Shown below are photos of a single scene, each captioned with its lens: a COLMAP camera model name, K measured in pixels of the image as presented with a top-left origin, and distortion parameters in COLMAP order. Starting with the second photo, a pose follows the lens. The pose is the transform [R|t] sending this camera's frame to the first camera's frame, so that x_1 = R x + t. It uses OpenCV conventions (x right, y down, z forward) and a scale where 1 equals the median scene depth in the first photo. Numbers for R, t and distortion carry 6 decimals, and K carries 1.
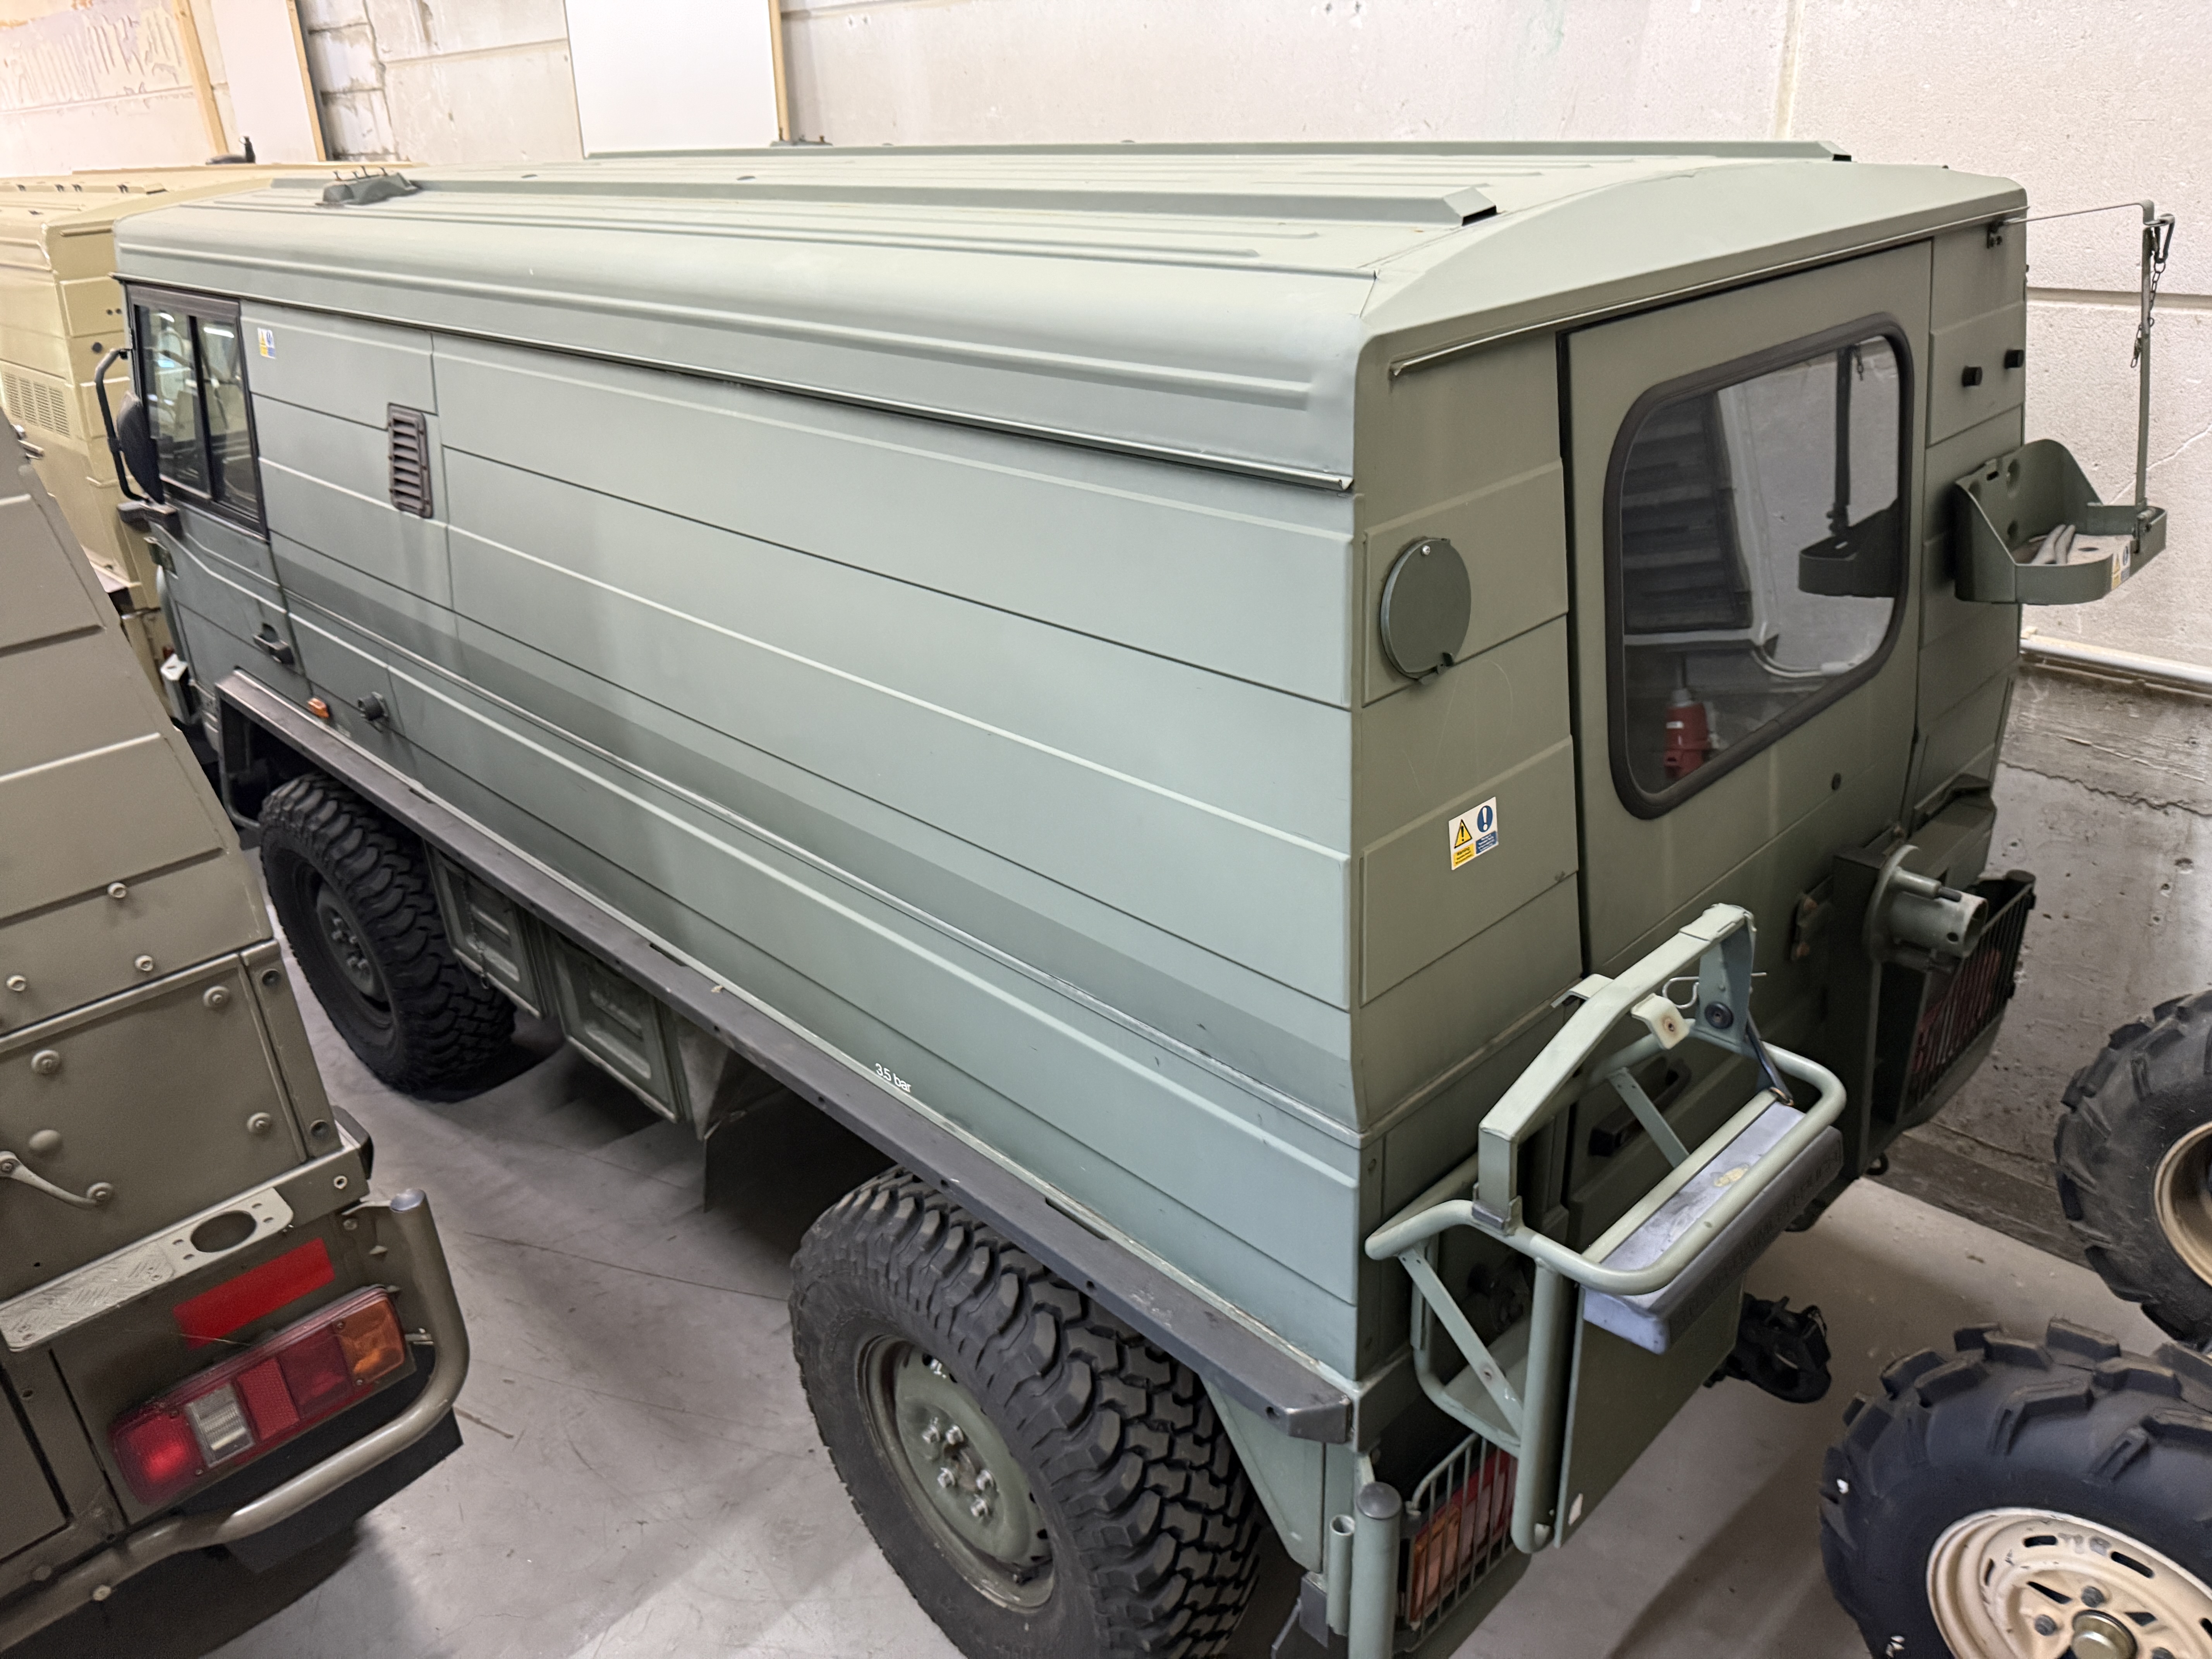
lens RADIAL K [[1569.9, 0, 1103.0], [0, 1569.9, 836.8], [0, 0, 1]] dist [0.012358, -0.010309]
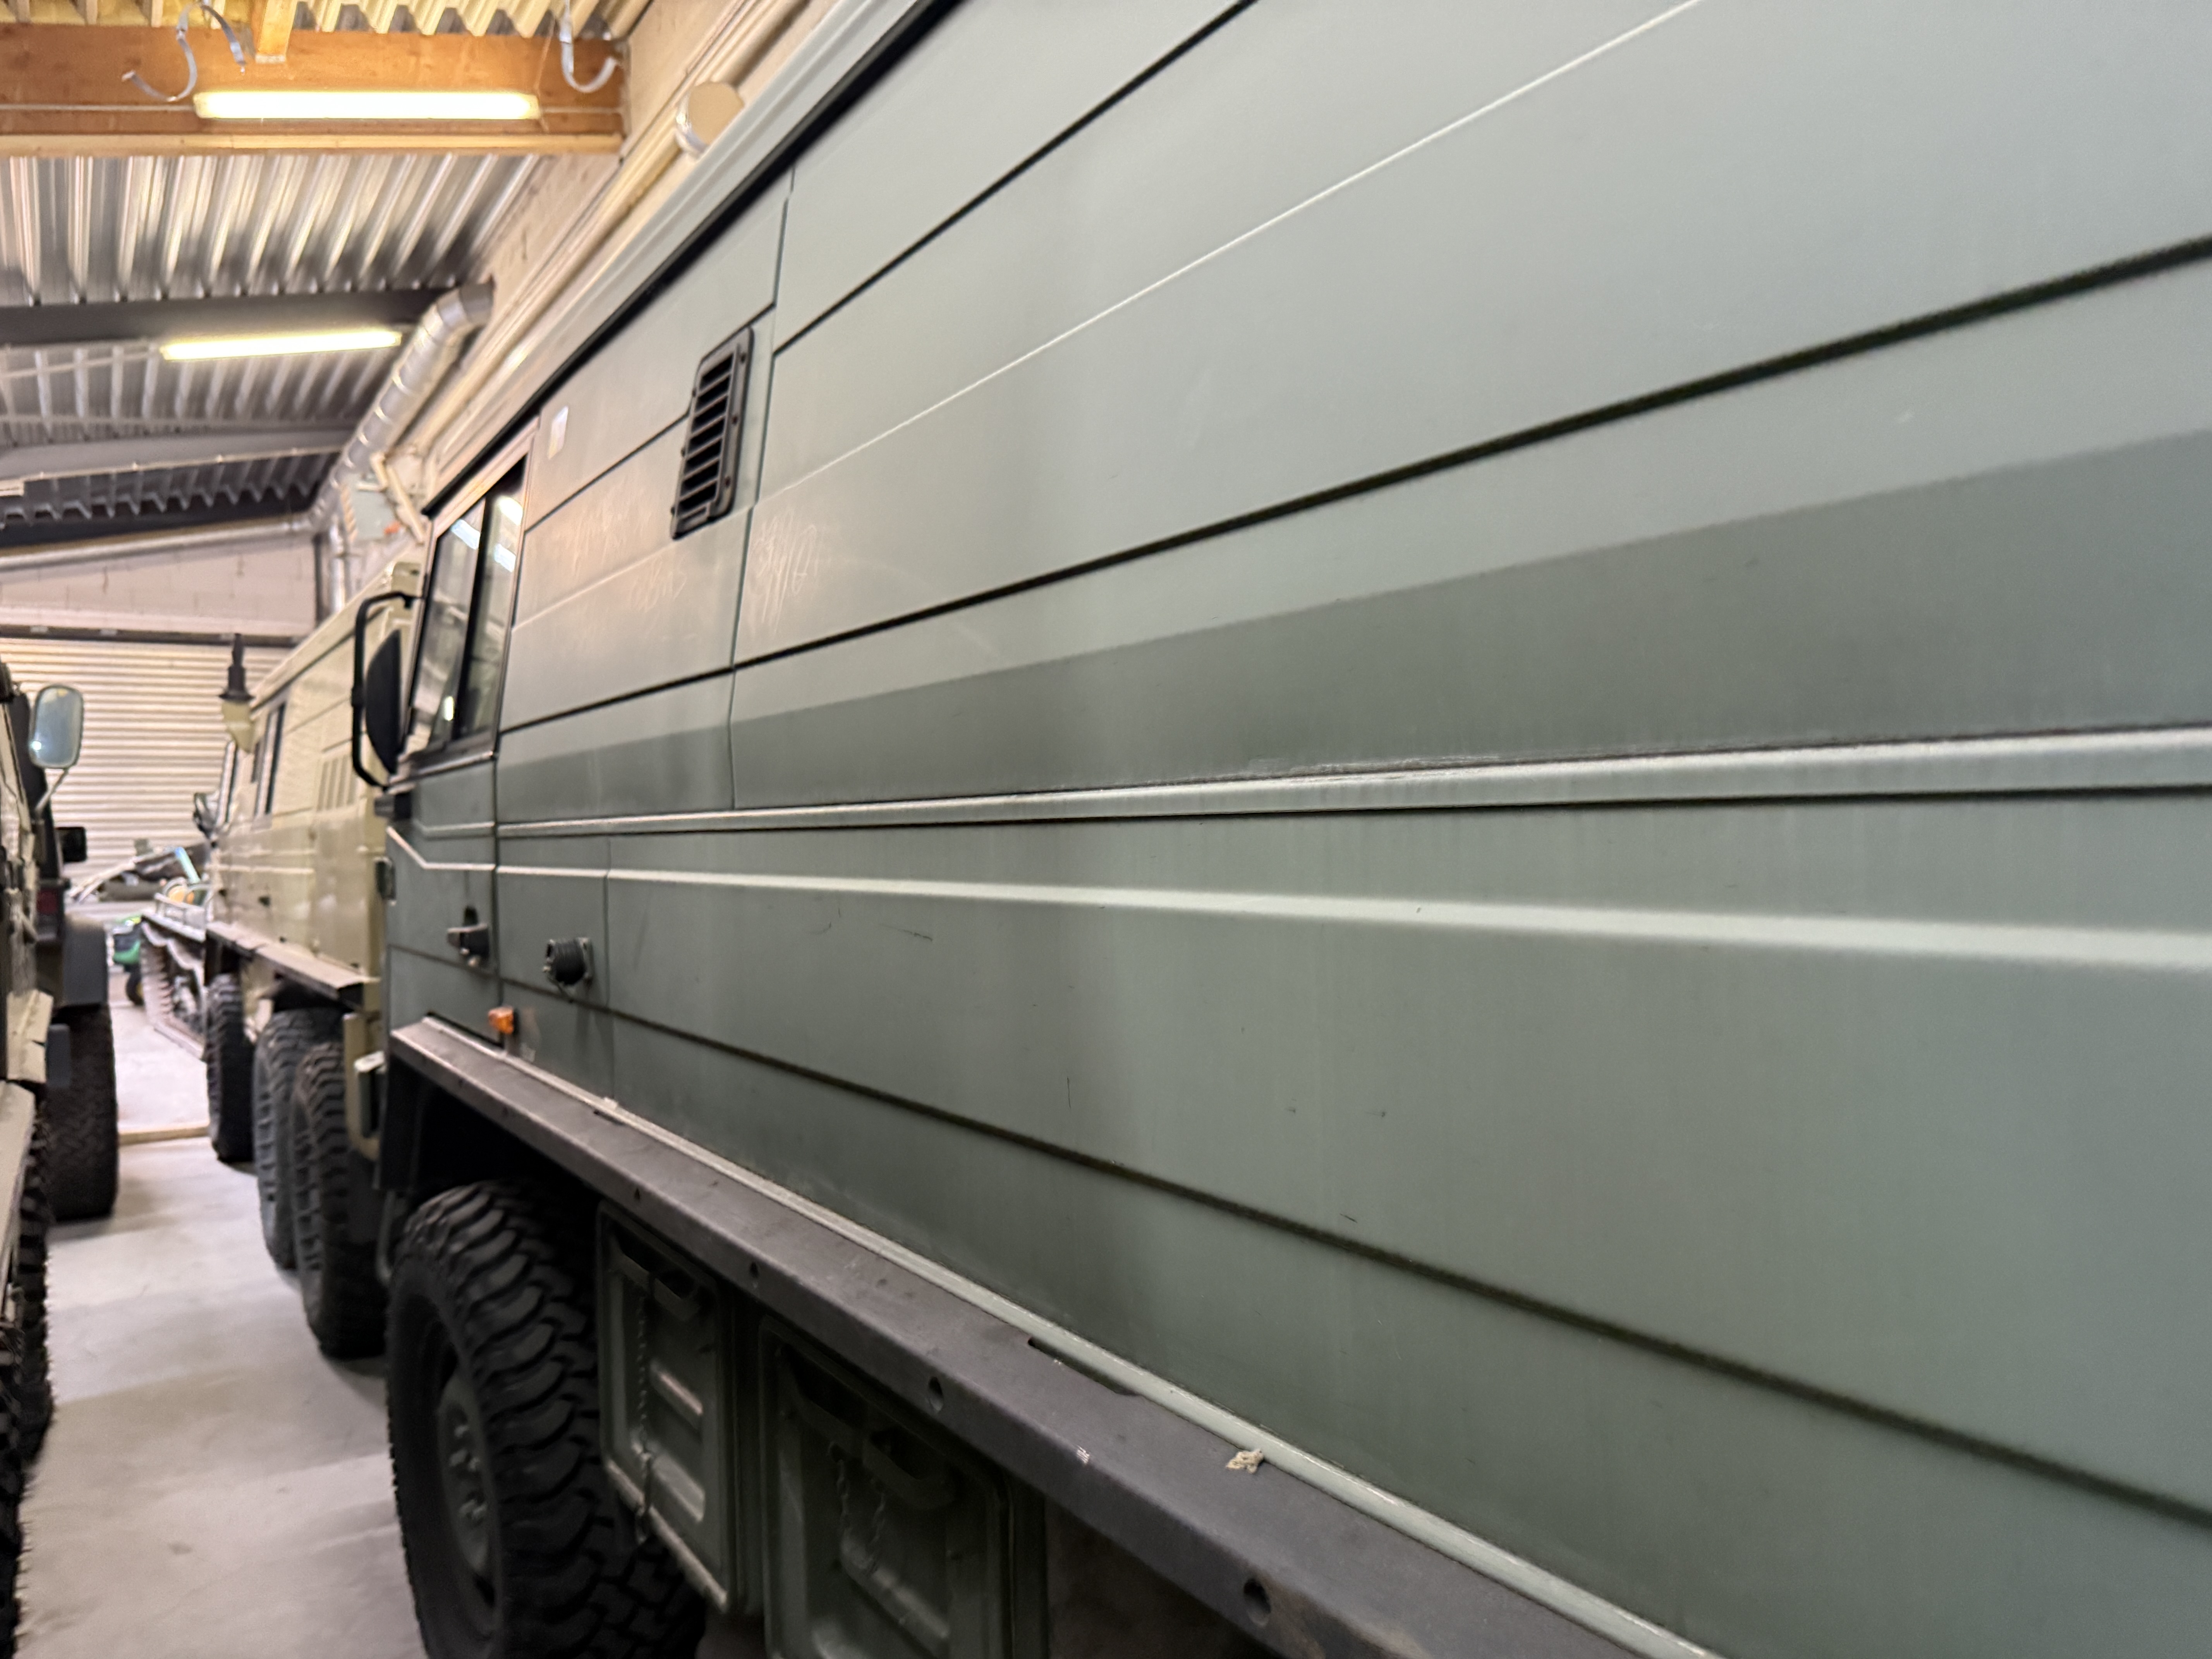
lens RADIAL K [[1569.9, 0, 1119.4], [0, 1569.9, 831.2], [0, 0, 1]] dist [0.012358, -0.010309]
pose [[0.981850, 0.030710, -0.187154, -0.138609], [-0.107228, 0.903833, -0.414231, 0.074525], [0.156435, 0.426781, 0.890722, 0.427358]]
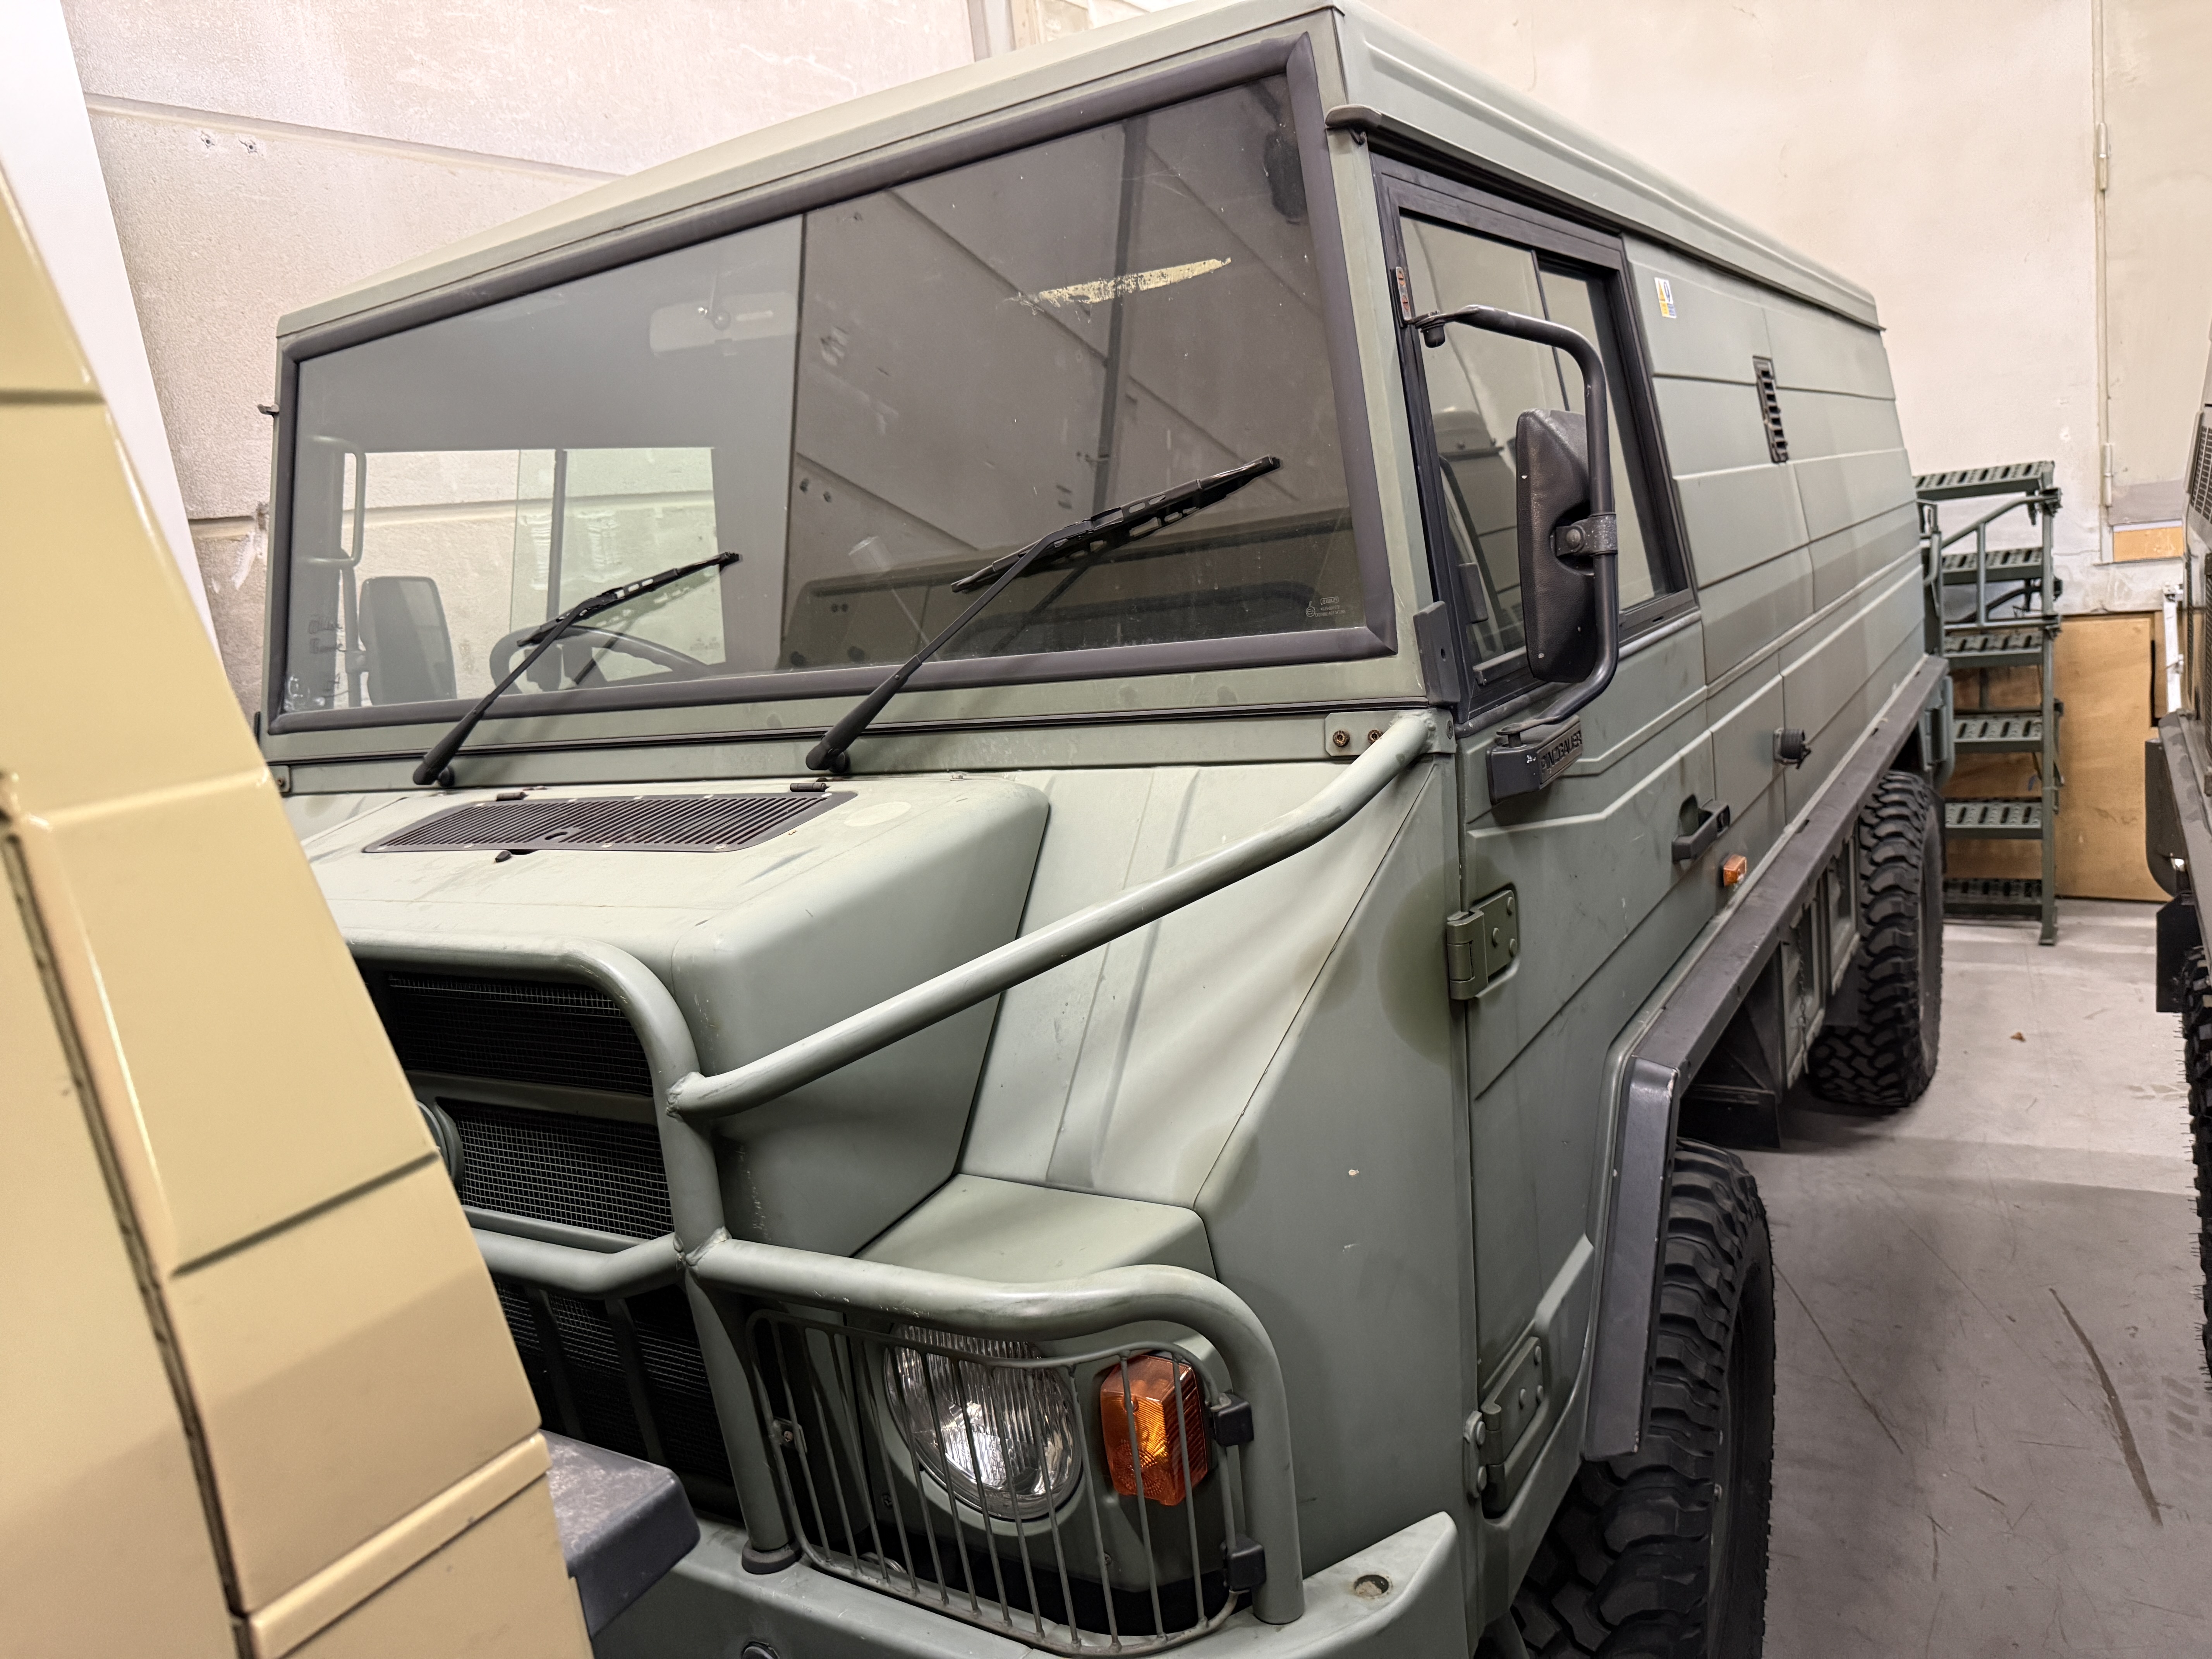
lens RADIAL K [[1569.9, 0, 1105.8], [0, 1569.9, 834.3], [0, 0, 1]] dist [0.012358, -0.010309]
pose [[-0.233416, -0.099296, 0.967294, -0.979052], [0.534383, 0.817985, 0.212920, -0.336469], [-0.812374, 0.566604, -0.137869, 1.203423]]
